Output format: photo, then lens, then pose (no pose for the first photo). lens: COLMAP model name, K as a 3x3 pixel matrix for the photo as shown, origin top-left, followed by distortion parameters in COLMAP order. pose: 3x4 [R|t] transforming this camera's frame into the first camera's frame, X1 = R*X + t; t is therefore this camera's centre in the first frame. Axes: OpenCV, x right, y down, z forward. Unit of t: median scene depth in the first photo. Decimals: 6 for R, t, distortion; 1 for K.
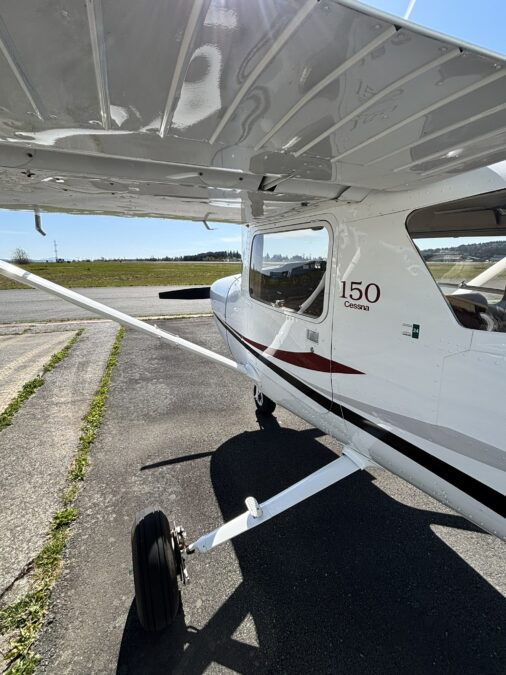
lens RADIAL K [[314.5, 0, 263.6], [0, 314.5, 334.9], [0, 0, 1]] dist [0.000856, -0.000180]
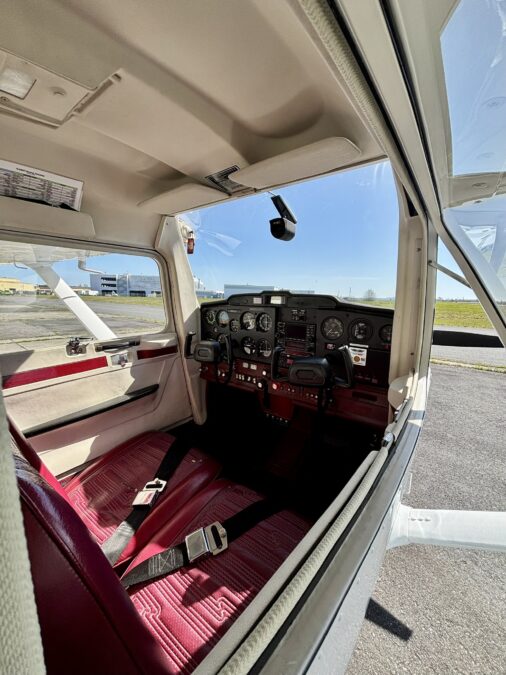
lens RADIAL K [[268.3, 0, 253.0], [0, 268.3, 337.5], [0, 0, 1]] dist [-0.002825, 0.000116]
pose [[0.483468, 0.141031, -0.863927, 0.504638], [-0.220266, 0.974780, 0.035863, -0.137010], [0.847196, 0.172955, 0.502339, 0.622622]]
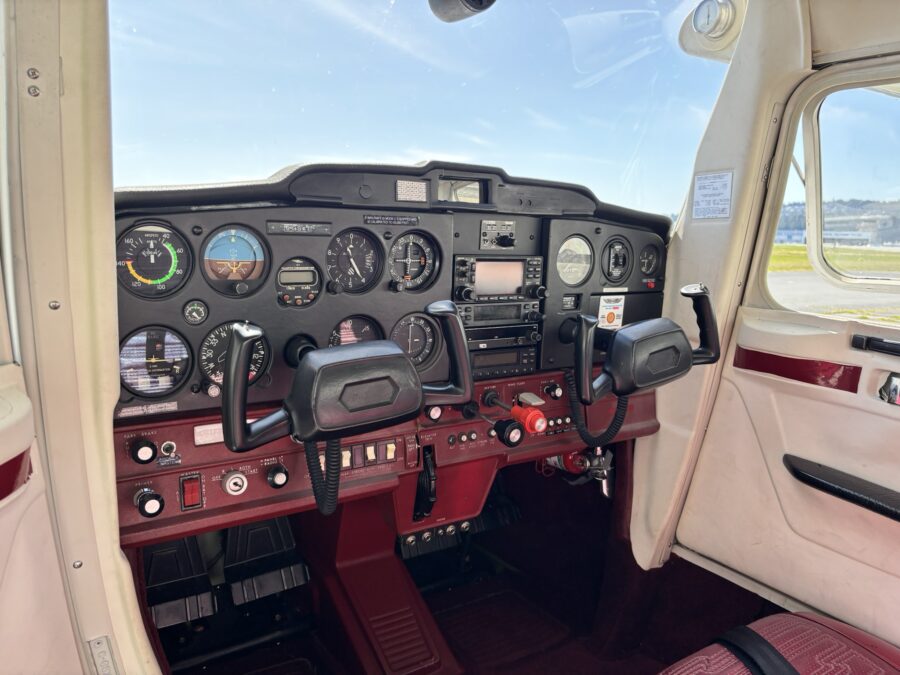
lens RADIAL K [[673.9, 0, 450.8], [0, 673.9, 343.1], [0, 0, 1]] dist [0.059114, -0.103610]
pose [[0.983218, -0.001128, 0.182433, 0.068627], [0.013150, 0.997818, -0.064704, -0.080658], [-0.181962, 0.066017, 0.981087, 0.499256]]
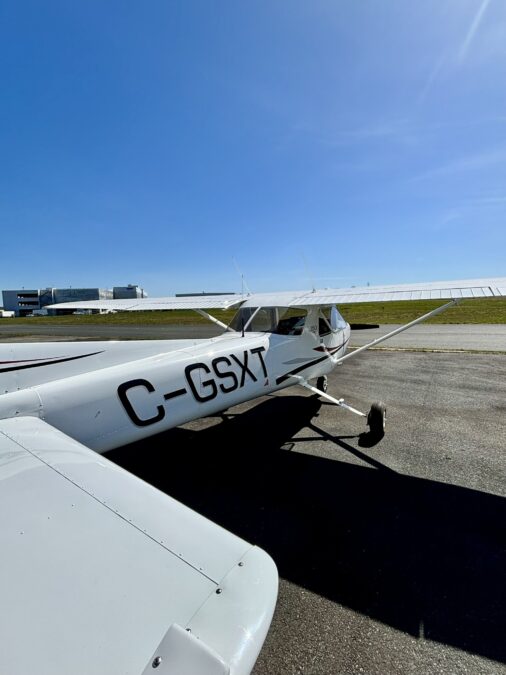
lens RADIAL K [[317.6, 0, 253.0], [0, 317.6, 337.5], [0, 0, 1]] dist [0.001435, -0.000101]
pose [[0.601955, 0.059189, -0.796333, 1.590115], [-0.144762, 0.988814, -0.035932, 0.059783], [0.785299, 0.136908, 0.603790, -0.636815]]
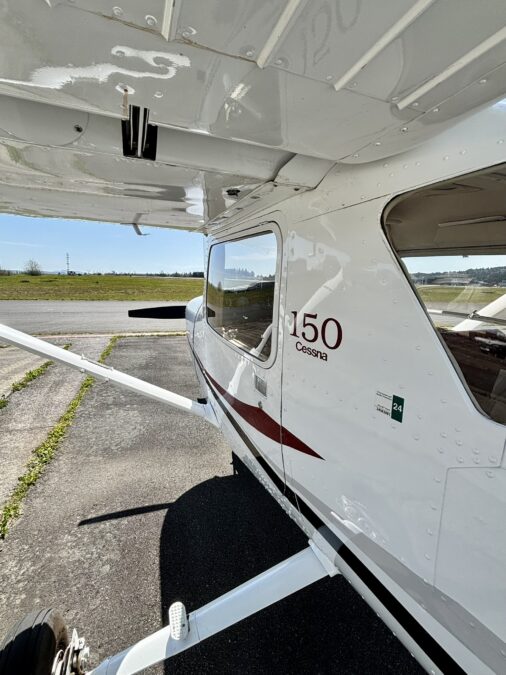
lens RADIAL K [[315.3, 0, 264.4], [0, 315.3, 334.7], [0, 0, 1]] dist [-0.001950, 0.000076]
pose [[0.999360, 0.031632, -0.016689, 0.087886], [-0.032522, 0.997896, -0.056094, -0.035861], [0.014880, 0.056601, 0.998286, 0.149433]]
